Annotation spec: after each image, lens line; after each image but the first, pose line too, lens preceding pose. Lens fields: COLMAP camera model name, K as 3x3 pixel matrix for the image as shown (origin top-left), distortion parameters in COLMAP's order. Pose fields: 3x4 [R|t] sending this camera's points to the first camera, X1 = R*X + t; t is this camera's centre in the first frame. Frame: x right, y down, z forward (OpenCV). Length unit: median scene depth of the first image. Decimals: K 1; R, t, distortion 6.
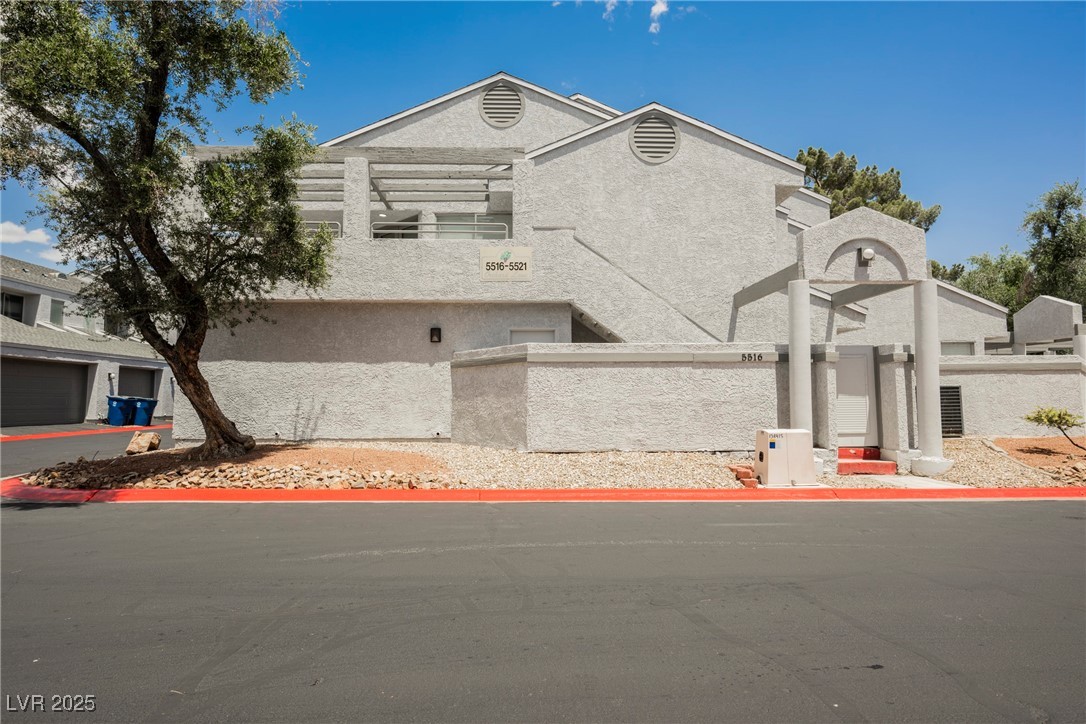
lens RADIAL K [[614.6, 0, 543.0], [0, 614.6, 362.0], [0, 0, 1]] dist [-0.002983, 0.000796]
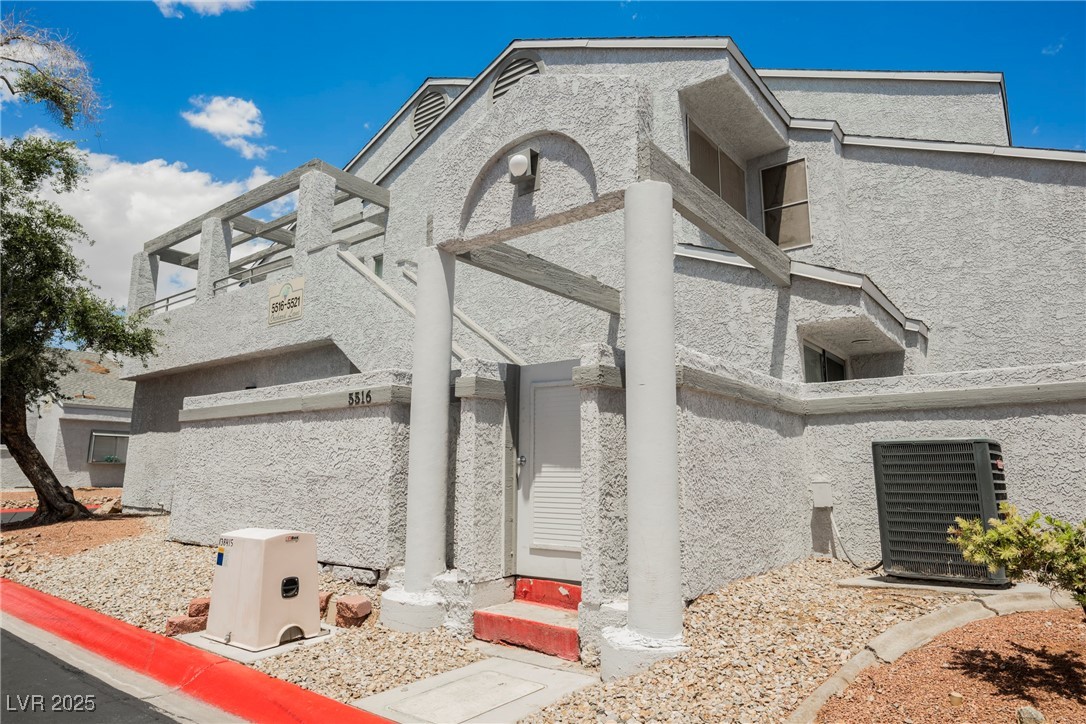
lens RADIAL K [[654.0, 0, 544.0], [0, 654.0, 360.8], [0, 0, 1]] dist [-0.001655, -0.000542]
pose [[0.777258, -0.098367, -0.621445, 0.742686], [0.033311, 0.992751, -0.115477, 0.029344], [0.628300, 0.069054, 0.774901, 0.553609]]
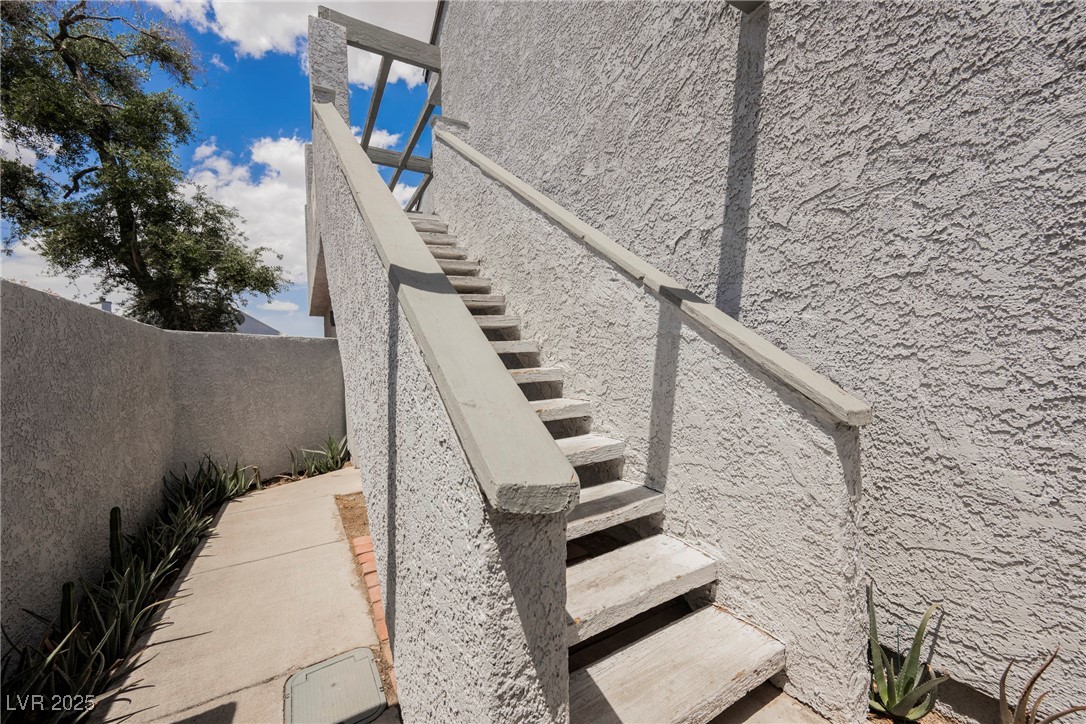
lens RADIAL K [[425.4, 0, 546.9], [0, 425.4, 363.3], [0, 0, 1]] dist [-0.000699, -0.000167]
pose [[0.480187, -0.020454, -0.876928, 0.470313], [0.103417, 0.994076, 0.033442, 0.023664], [0.871049, -0.106748, 0.479457, 0.984159]]
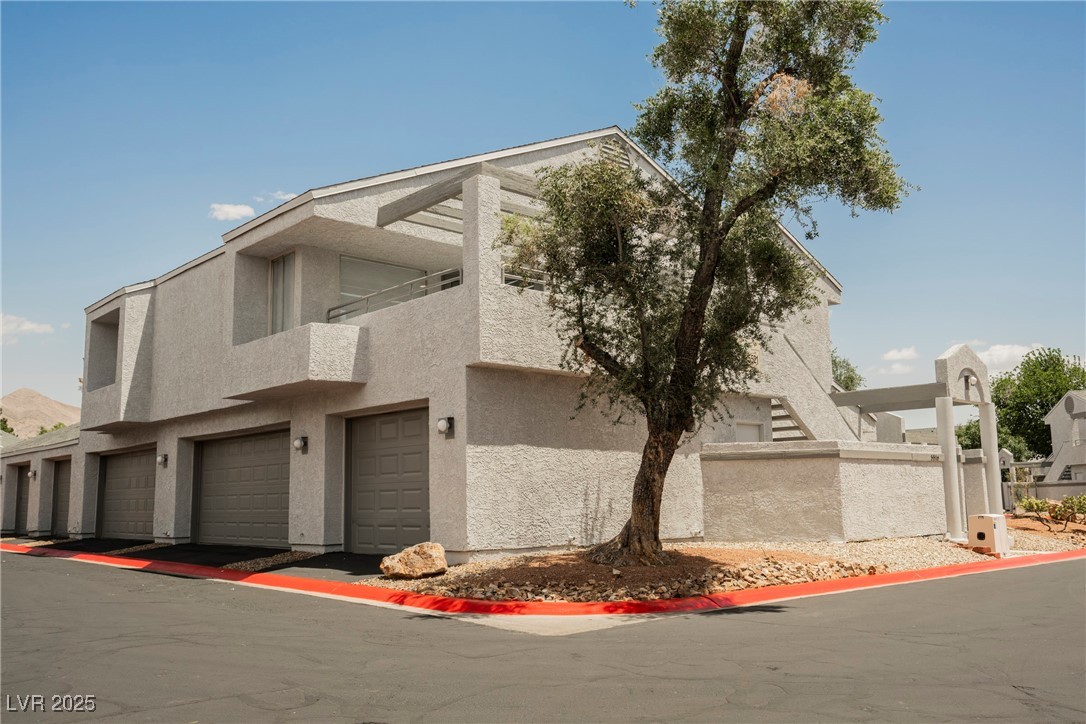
lens RADIAL K [[918.1, 0, 543.0], [0, 918.1, 362.0], [0, 0, 1]] dist [-0.002253, -0.002715]
pose [[0.755621, 0.089537, 0.648861, -1.270127], [-0.026466, 0.993978, -0.106340, 0.015905], [-0.654475, 0.063180, 0.753440, 0.103429]]
